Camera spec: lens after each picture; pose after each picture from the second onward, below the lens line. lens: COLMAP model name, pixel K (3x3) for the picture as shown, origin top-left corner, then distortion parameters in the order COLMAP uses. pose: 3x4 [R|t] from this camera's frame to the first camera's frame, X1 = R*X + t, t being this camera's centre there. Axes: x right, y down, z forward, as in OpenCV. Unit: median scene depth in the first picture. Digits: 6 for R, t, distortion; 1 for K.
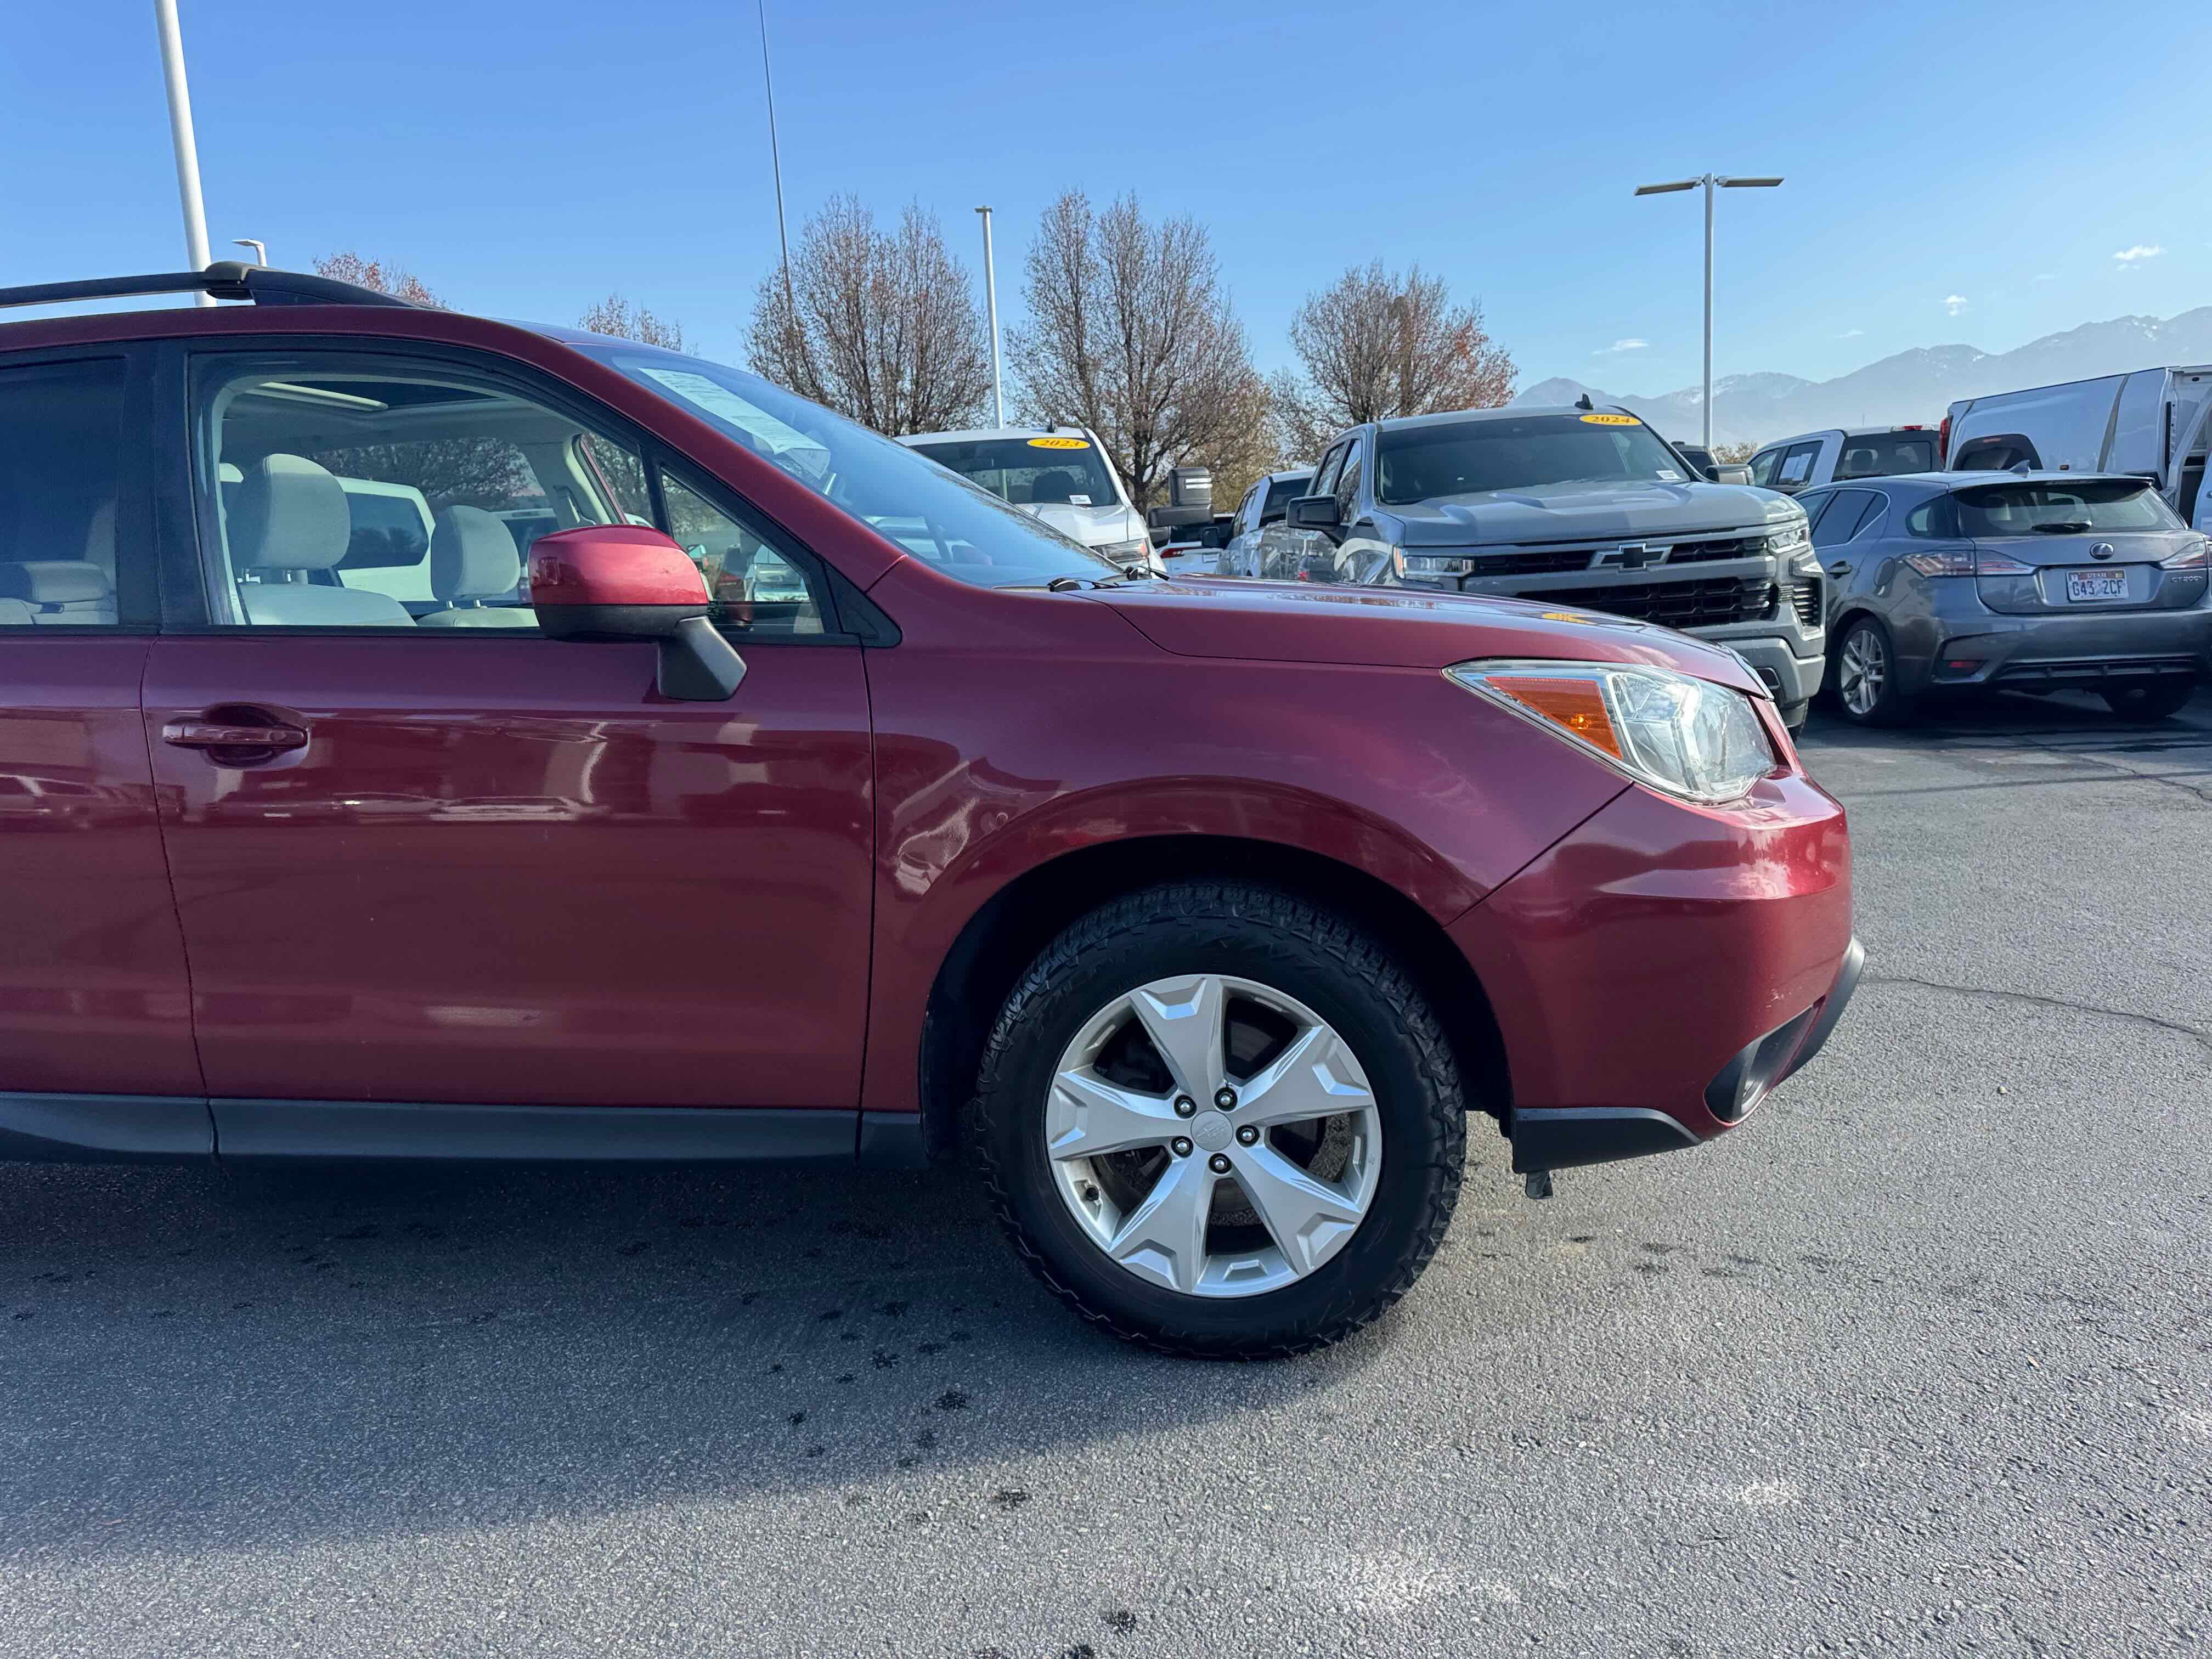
lens RADIAL K [[1566.9, 0, 1108.3], [0, 1566.9, 815.0], [0, 0, 1]] dist [0.048279, -0.056566]
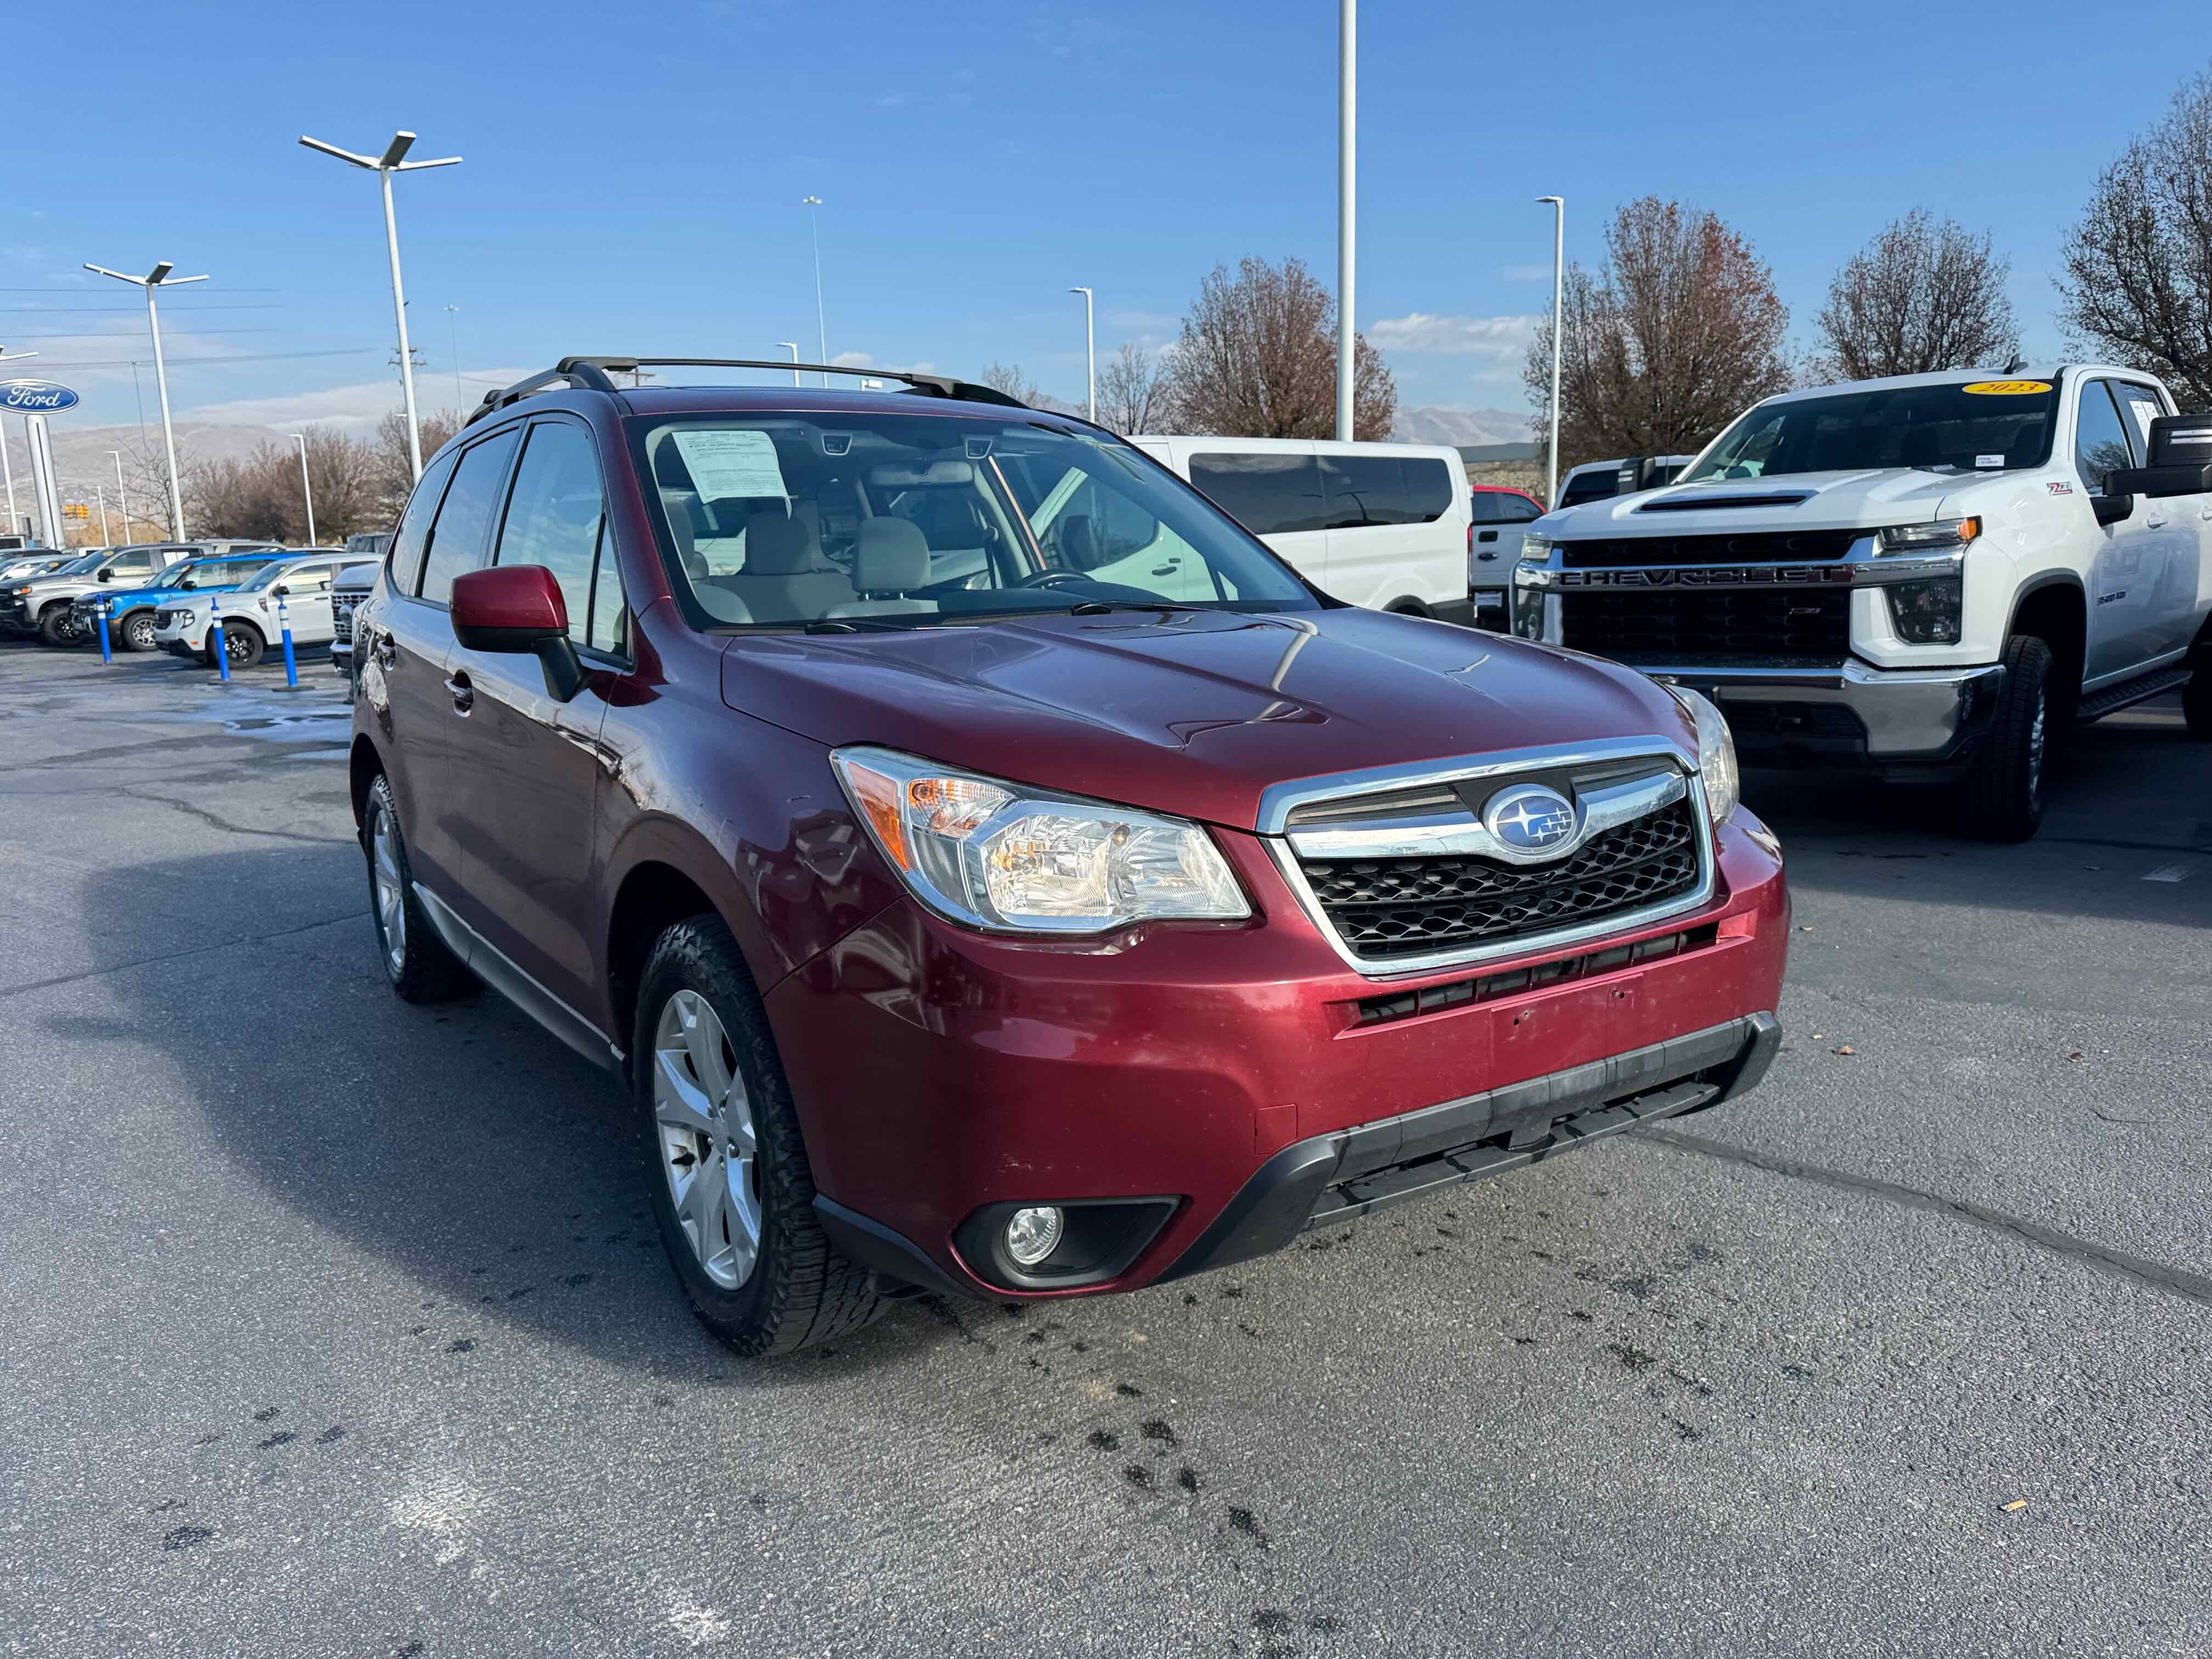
lens RADIAL K [[1566.9, 0, 1084.6], [0, 1566.9, 835.3], [0, 0, 1]] dist [0.048279, -0.056566]
pose [[0.689522, 0.162147, -0.705880, 0.907964], [-0.123030, 0.986675, 0.106469, -0.146560], [0.713738, 0.013432, 0.700284, 0.356576]]
